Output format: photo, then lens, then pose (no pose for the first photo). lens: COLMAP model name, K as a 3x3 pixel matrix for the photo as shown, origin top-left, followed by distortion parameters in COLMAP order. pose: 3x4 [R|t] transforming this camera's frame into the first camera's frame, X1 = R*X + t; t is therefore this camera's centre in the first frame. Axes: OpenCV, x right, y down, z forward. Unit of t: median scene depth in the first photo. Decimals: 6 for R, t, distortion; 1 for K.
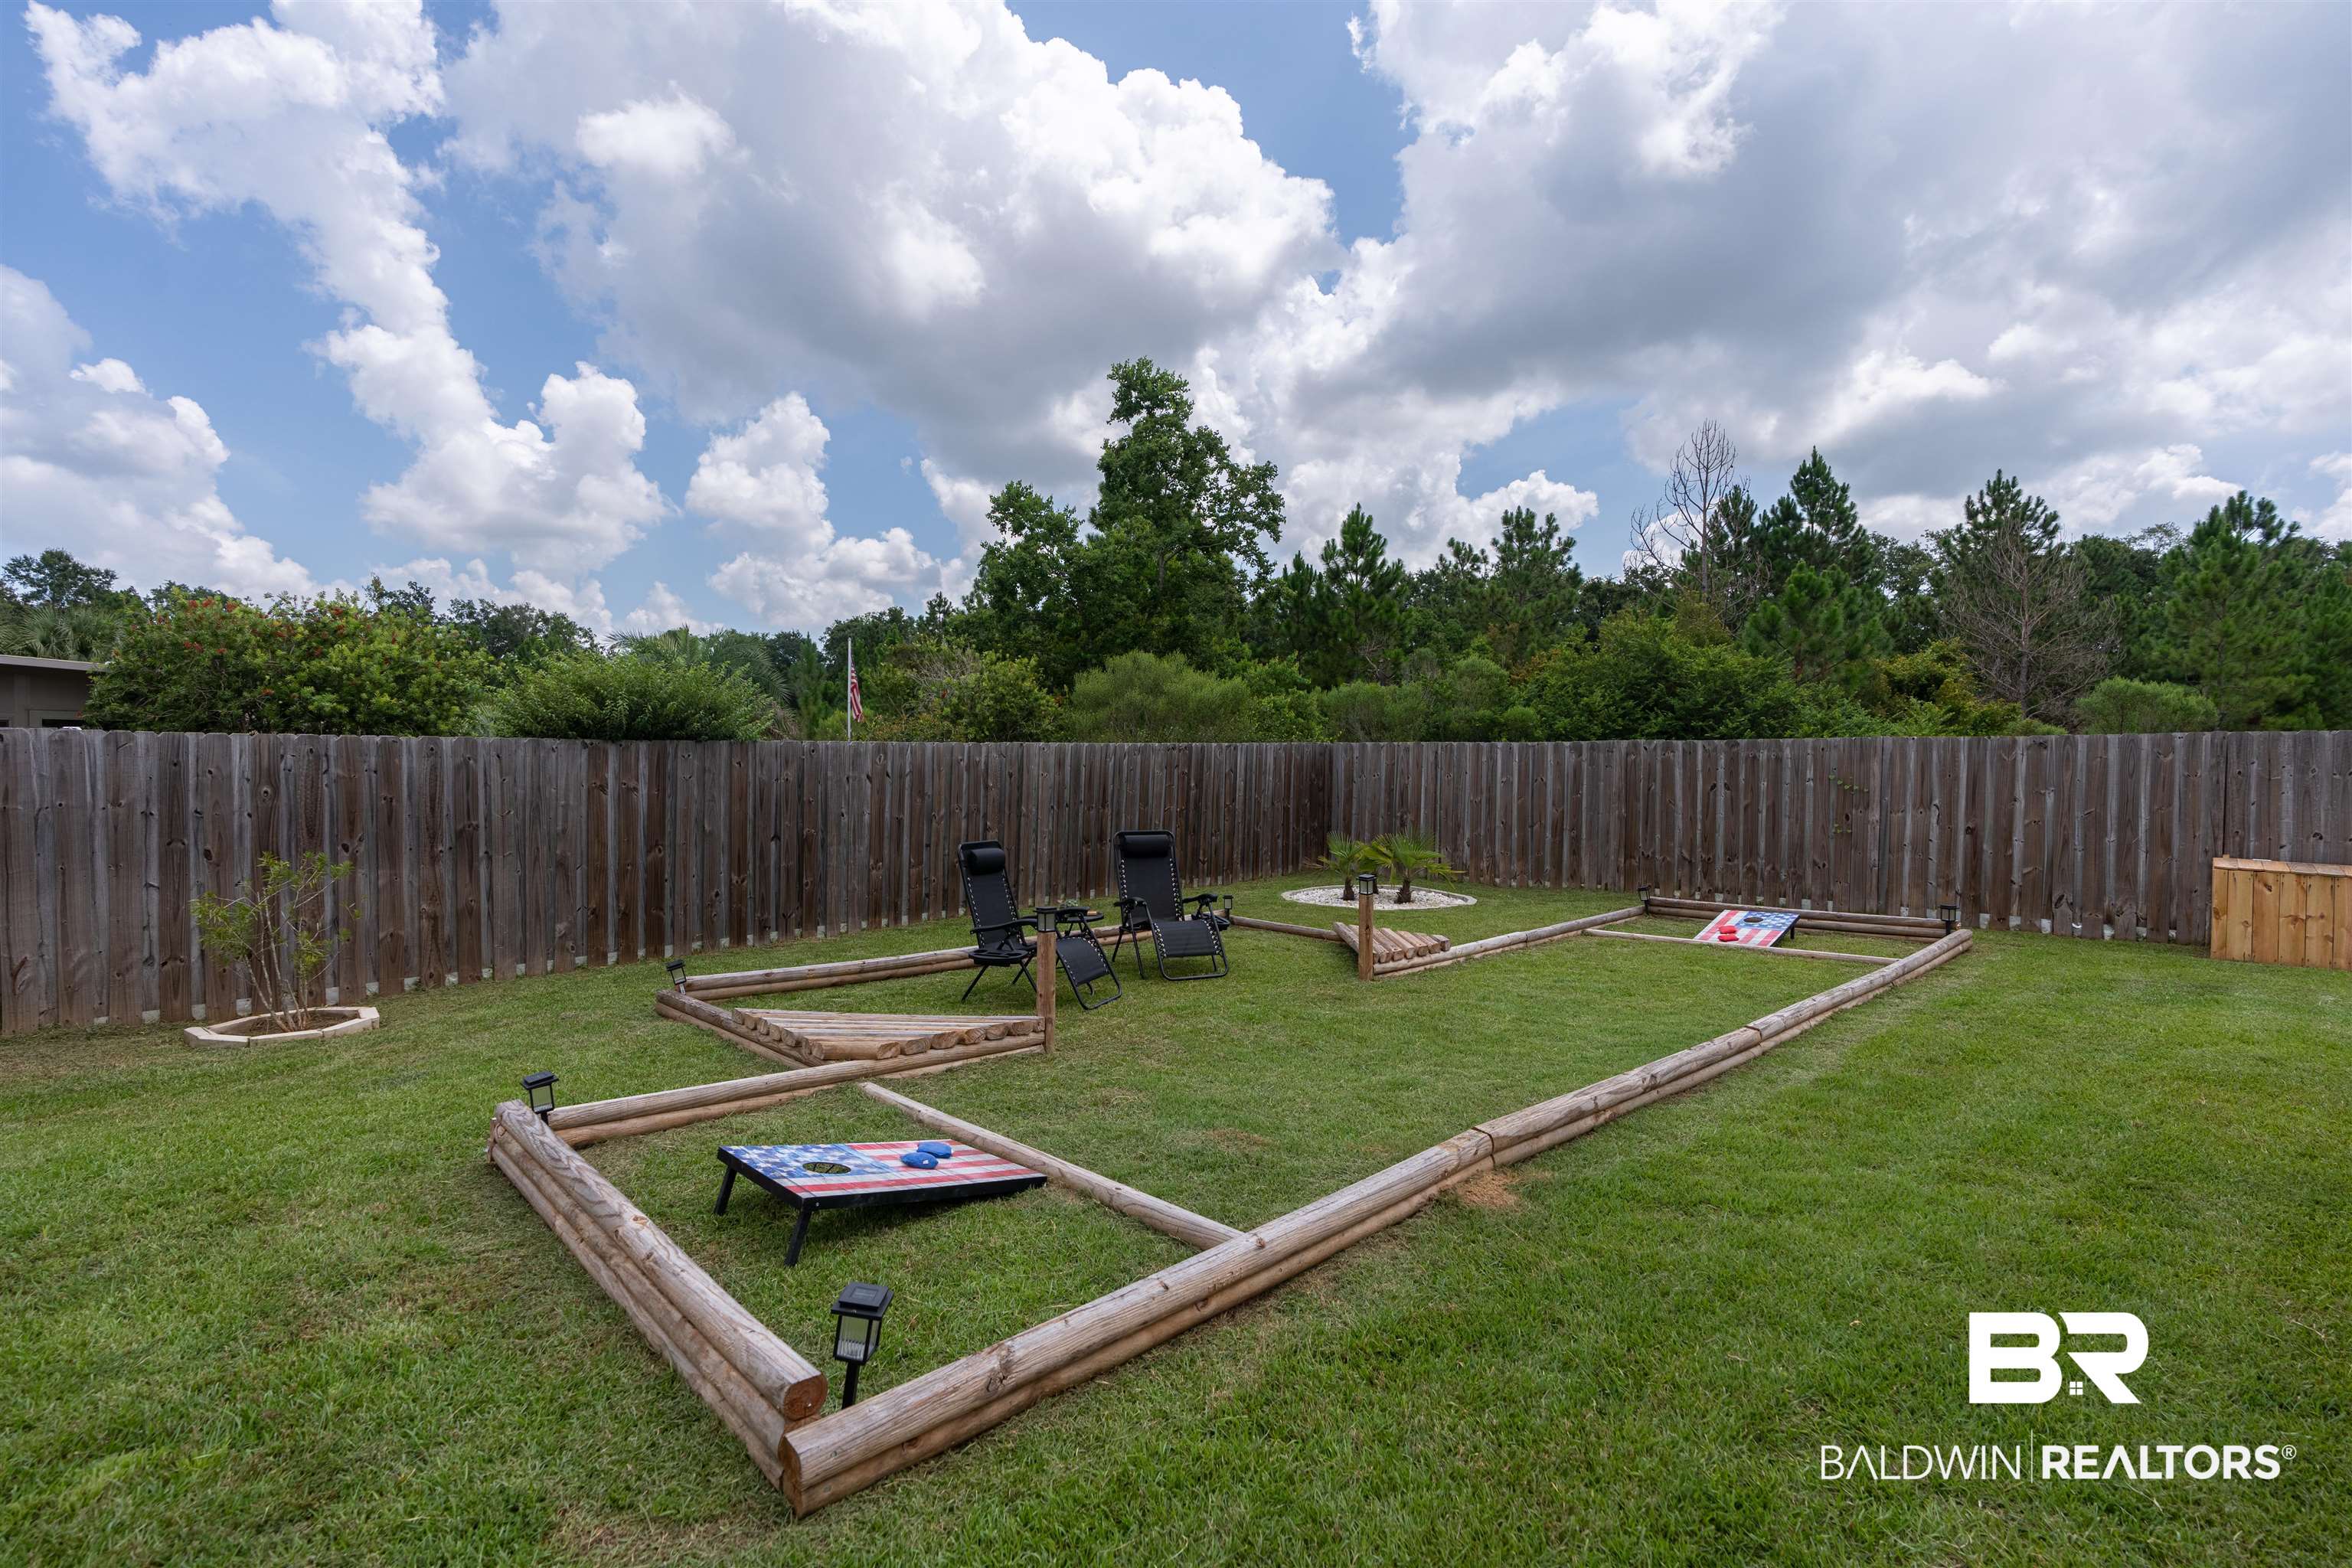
lens RADIAL K [[1051.1, 0, 1167.8], [0, 1051.1, 785.4], [0, 0, 1]] dist [-0.010021, 0.003907]
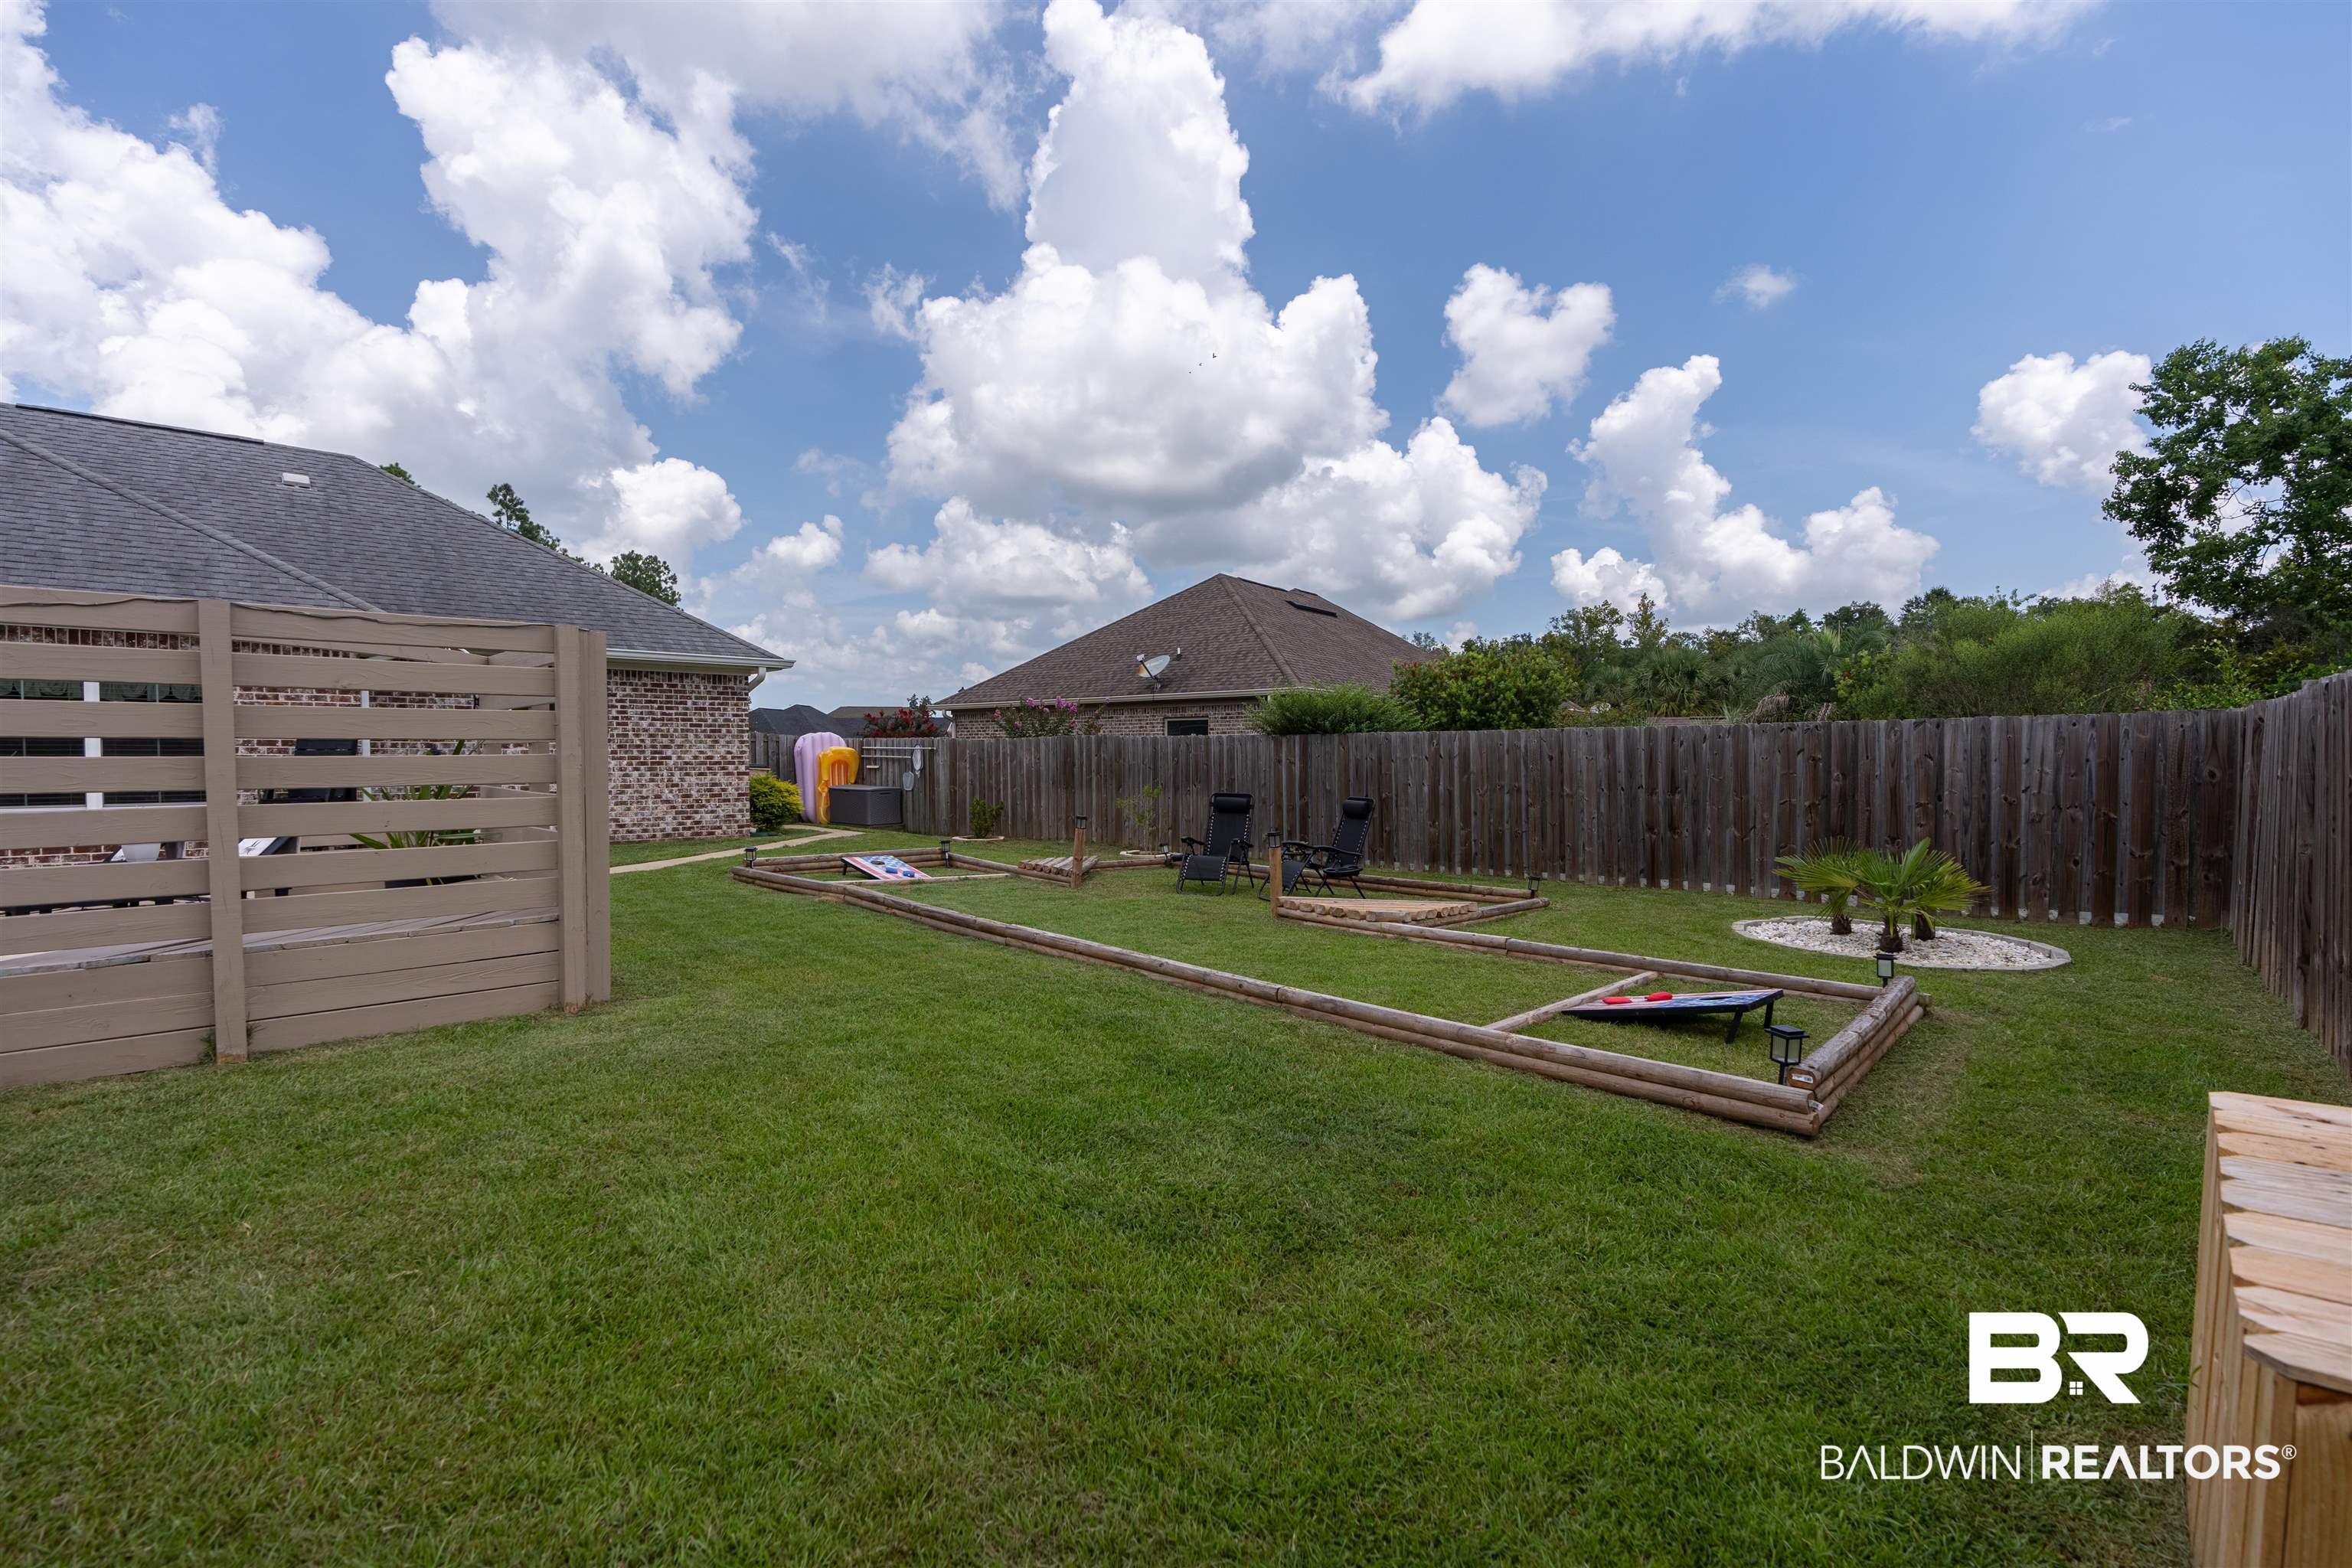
lens RADIAL K [[1051.1, 0, 1184.4], [0, 1051.1, 776.4], [0, 0, 1]] dist [-0.010021, 0.003907]
pose [[0.020858, 0.018095, -0.999619, 0.474179], [-0.026080, 0.999506, 0.017549, 0.000115], [0.999442, 0.025704, 0.021319, 0.298044]]
